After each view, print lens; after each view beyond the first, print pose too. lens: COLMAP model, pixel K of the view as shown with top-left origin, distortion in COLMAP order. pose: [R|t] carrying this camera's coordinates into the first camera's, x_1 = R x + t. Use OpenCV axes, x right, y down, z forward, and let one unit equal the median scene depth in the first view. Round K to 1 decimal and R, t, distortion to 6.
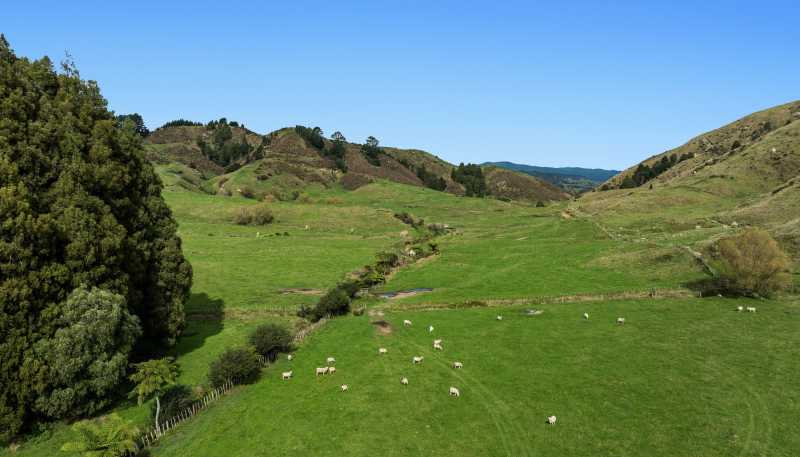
lens RADIAL K [[595.1, 0, 400.0], [0, 595.1, 228.5], [0, 0, 1]] dist [-0.000746, 0.002038]
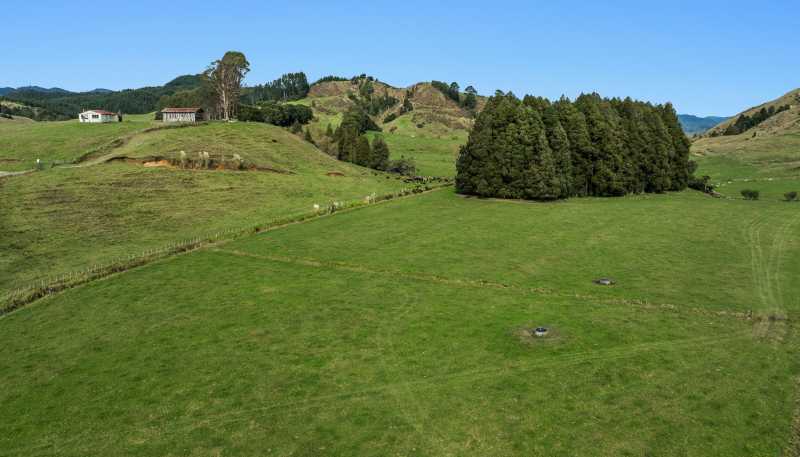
lens RADIAL K [[595.1, 0, 400.0], [0, 595.1, 228.5], [0, 0, 1]] dist [-0.000746, 0.002038]
pose [[0.995706, 0.015305, -0.091297, -0.138725], [-0.006981, 0.995845, 0.090799, 0.013768], [0.092308, -0.089772, 0.991676, -0.225444]]
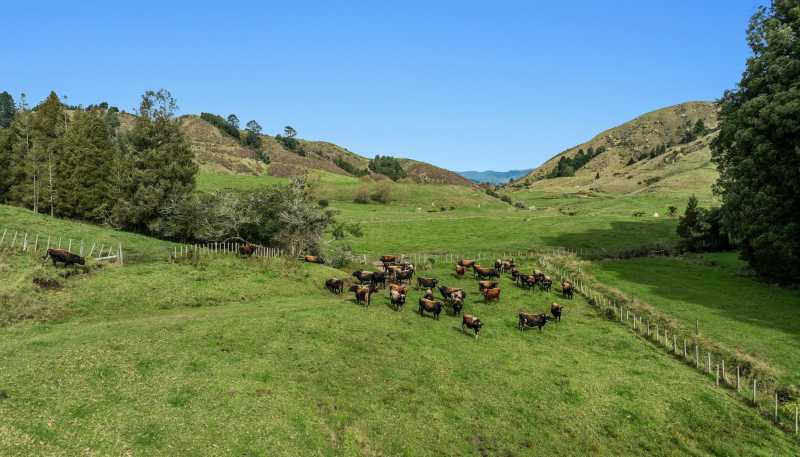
lens RADIAL K [[595.1, 0, 400.0], [0, 595.1, 228.5], [0, 0, 1]] dist [-0.000746, 0.002038]
pose [[0.954892, -0.024991, 0.295899, -0.174617], [0.024592, 0.999685, 0.005070, 0.010958], [-0.295932, 0.002436, 0.955206, 0.025896]]
